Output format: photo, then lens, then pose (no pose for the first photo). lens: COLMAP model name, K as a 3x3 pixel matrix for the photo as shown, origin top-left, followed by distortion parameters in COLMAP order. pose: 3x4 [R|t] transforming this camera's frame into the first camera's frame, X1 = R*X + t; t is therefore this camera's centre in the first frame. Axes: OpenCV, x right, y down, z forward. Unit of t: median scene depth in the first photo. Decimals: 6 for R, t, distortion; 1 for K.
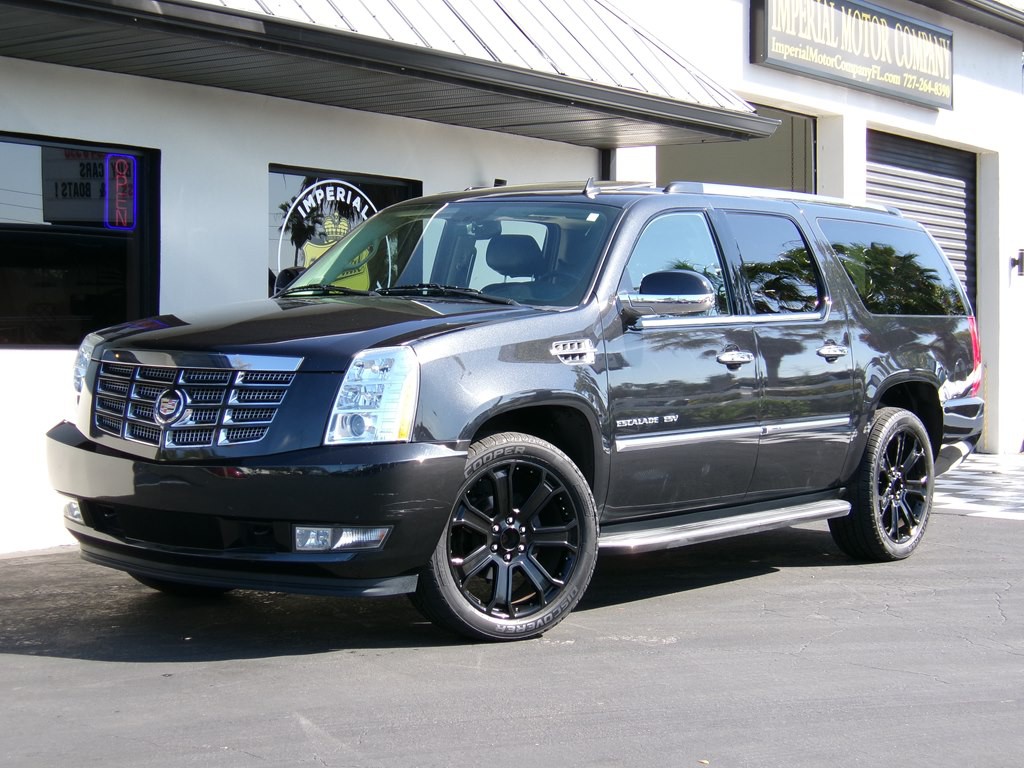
lens RADIAL K [[1947.2, 0, 508.3], [0, 1947.2, 361.6], [0, 0, 1]] dist [-0.011555, -1.228325]
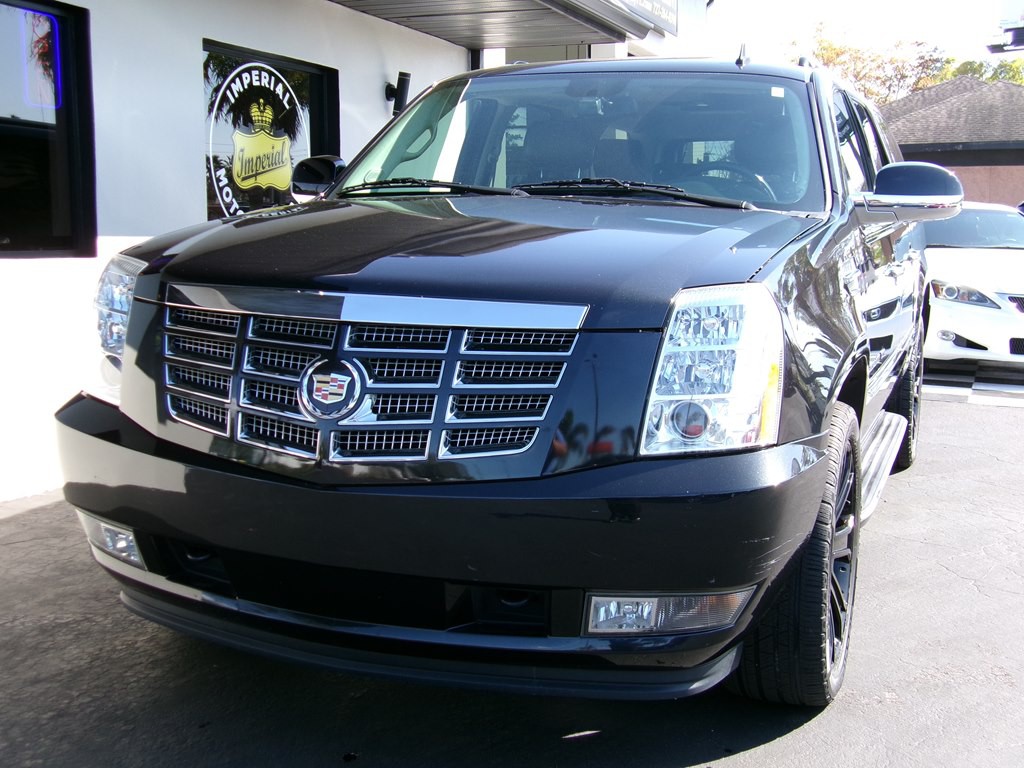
lens RADIAL K [[1259.6, 0, 518.8], [0, 1259.6, 381.3], [0, 0, 1]] dist [-0.015521, 0.022993]
pose [[0.964174, -0.035118, 0.262935, -0.162260], [0.003462, 0.992780, 0.119903, -0.017865], [-0.265247, -0.114698, 0.957334, 0.462163]]
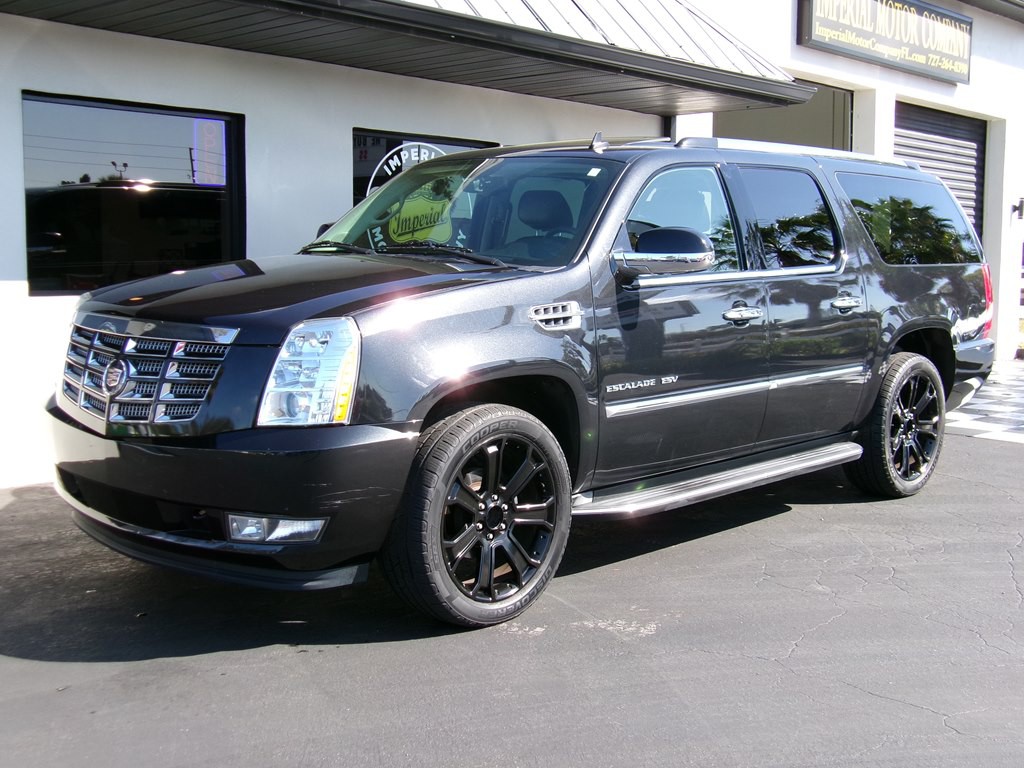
lens RADIAL K [[1259.6, 0, 518.8], [0, 1259.6, 381.3], [0, 0, 1]] dist [-0.015521, 0.022993]
pose [[0.994085, 0.011653, -0.107975, 0.064273], [-0.002195, 0.996179, 0.087307, -0.021131], [0.108580, -0.086554, 0.990312, 0.307703]]
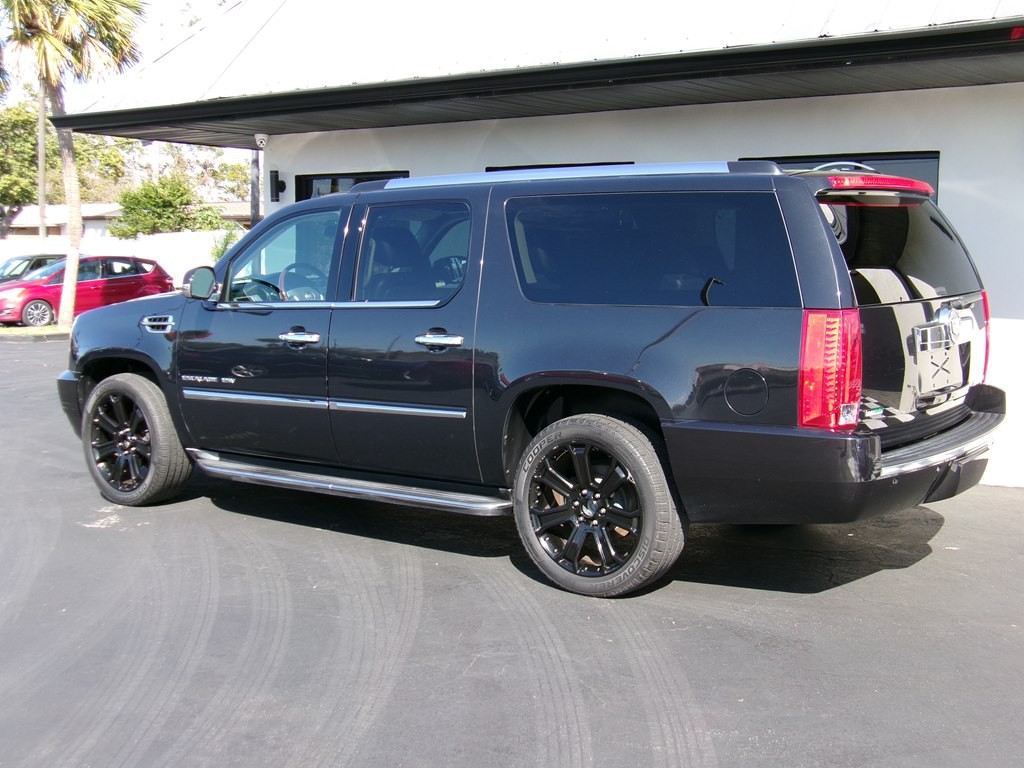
lens RADIAL K [[1259.6, 0, 518.8], [0, 1259.6, 381.3], [0, 0, 1]] dist [-0.015521, 0.022993]
pose [[0.000342, 0.097746, -0.995211, 0.767912], [-0.013009, 0.995128, 0.097733, -0.045709], [0.999915, 0.012913, 0.001612, 1.000499]]
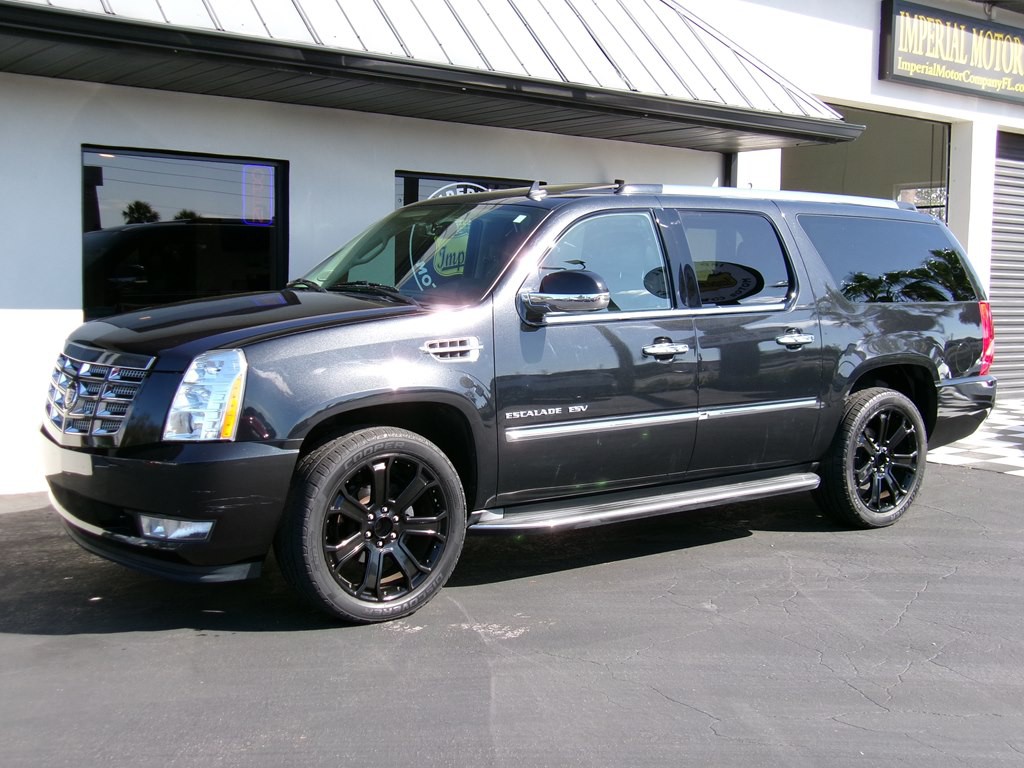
lens RADIAL K [[1259.6, 0, 518.8], [0, 1259.6, 381.3], [0, 0, 1]] dist [-0.015521, 0.022993]
pose [[0.963889, 0.028734, -0.264749, 0.196806], [-0.010527, 0.997496, 0.069934, -0.028534], [0.266095, -0.064622, 0.961778, 0.276235]]
